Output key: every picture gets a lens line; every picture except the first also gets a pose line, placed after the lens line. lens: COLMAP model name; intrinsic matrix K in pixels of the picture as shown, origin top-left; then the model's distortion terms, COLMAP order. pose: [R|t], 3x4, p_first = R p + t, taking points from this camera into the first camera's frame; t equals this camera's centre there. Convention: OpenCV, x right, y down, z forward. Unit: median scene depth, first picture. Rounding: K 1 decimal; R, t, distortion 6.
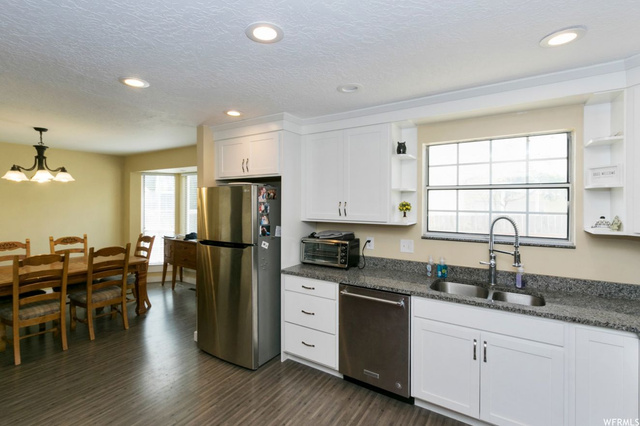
lens RADIAL K [[304.7, 0, 314.3], [0, 304.7, 203.1], [0, 0, 1]] dist [0.001268, 0.000073]
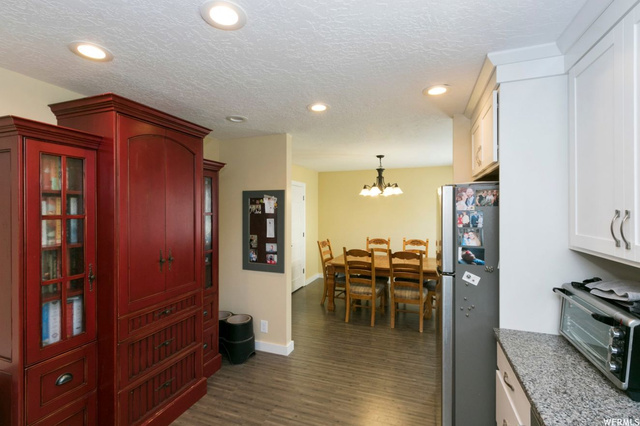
lens RADIAL K [[292.6, 0, 318.9], [0, 292.6, 211.7], [0, 0, 1]] dist [-0.000432, -0.000135]
pose [[0.217337, 0.001984, -0.976095, 0.364103], [-0.000410, 0.999998, 0.001941, -0.002180], [0.976096, -0.000022, 0.217338, 0.564075]]
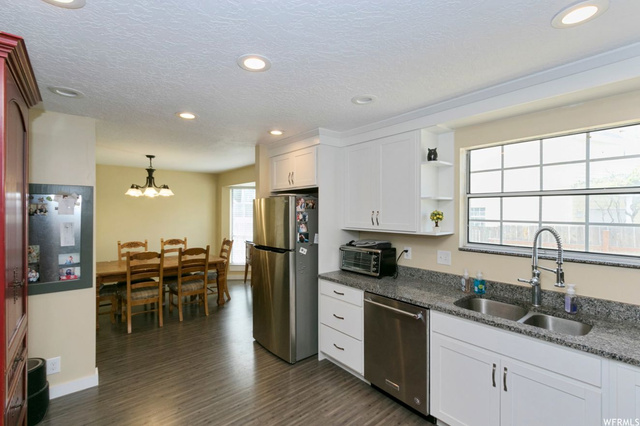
lens RADIAL K [[292.6, 0, 318.9], [0, 292.6, 211.7], [0, 0, 1]] dist [-0.000432, -0.000135]
pose [[0.955255, -0.002460, -0.295774, 0.203304], [0.001932, 0.999996, -0.002080, -0.000337], [0.295778, 0.001415, 0.955256, 0.016691]]
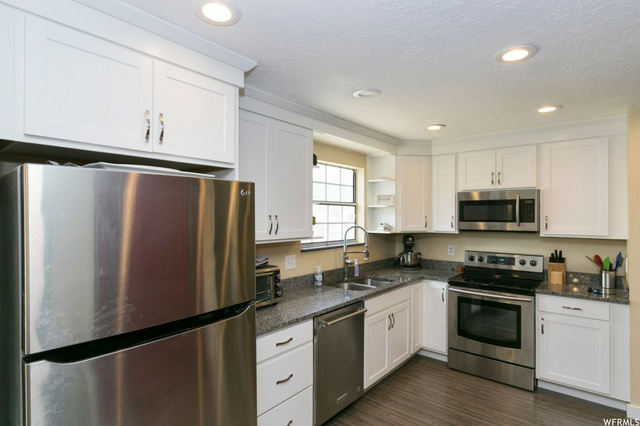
lens RADIAL K [[339.5, 0, 320.0], [0, 339.5, 213.0], [0, 0, 1]] dist [-0.001354, -0.000007]
pose [[0.121272, 0.003459, 0.992613, -0.725698], [0.001581, 0.999992, -0.003678, -0.006594], [-0.992618, 0.002015, 0.121266, 0.789414]]
